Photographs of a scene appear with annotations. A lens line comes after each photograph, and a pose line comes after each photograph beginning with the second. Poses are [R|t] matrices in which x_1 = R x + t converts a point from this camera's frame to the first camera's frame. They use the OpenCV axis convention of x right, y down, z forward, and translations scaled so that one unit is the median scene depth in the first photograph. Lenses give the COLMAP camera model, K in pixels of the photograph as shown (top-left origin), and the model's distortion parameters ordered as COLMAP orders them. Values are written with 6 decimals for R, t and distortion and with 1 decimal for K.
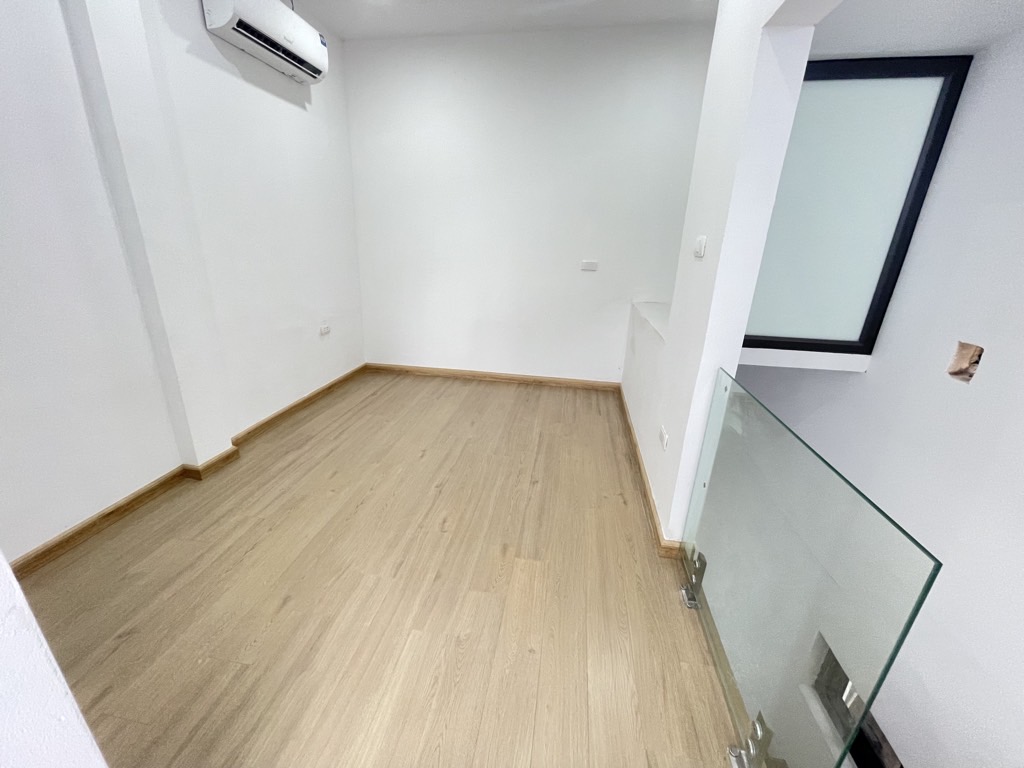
lens RADIAL K [[413.1, 0, 506.3], [0, 413.1, 384.2], [0, 0, 1]] dist [-0.002616, -0.000163]
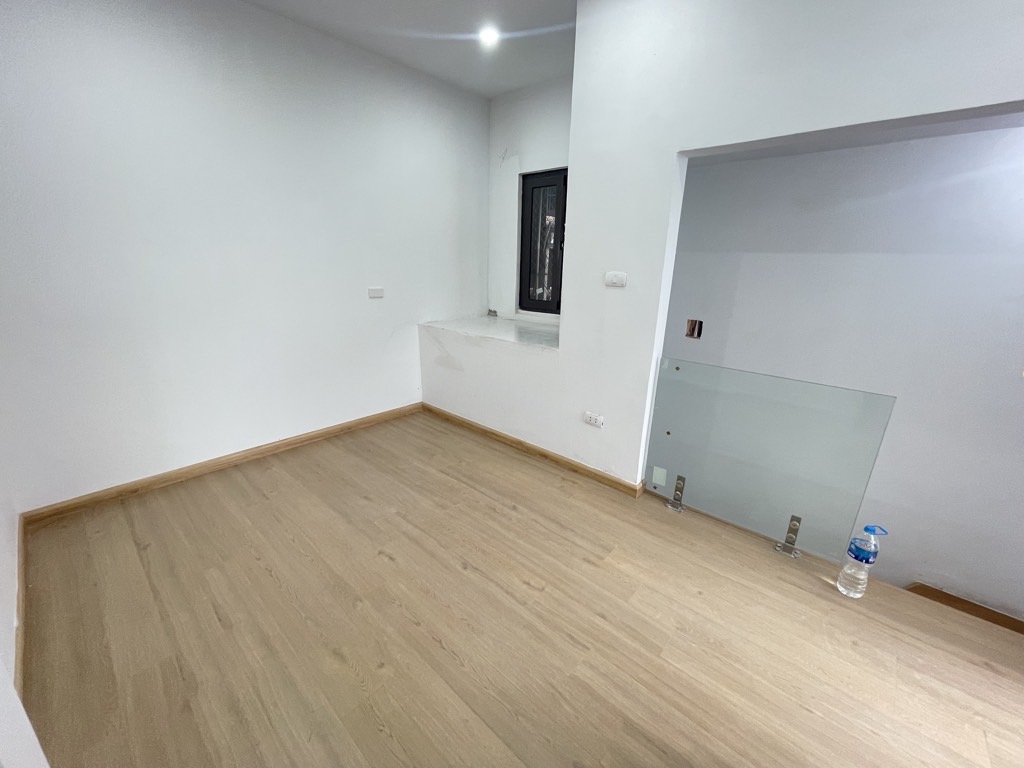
lens RADIAL K [[413.1, 0, 506.3], [0, 413.1, 384.2], [0, 0, 1]] dist [-0.002616, -0.000163]
pose [[0.546904, -0.260859, 0.795518, -0.520765], [0.272065, 0.954021, 0.125794, -0.146209], [-0.791756, 0.147635, 0.592728, 0.277054]]
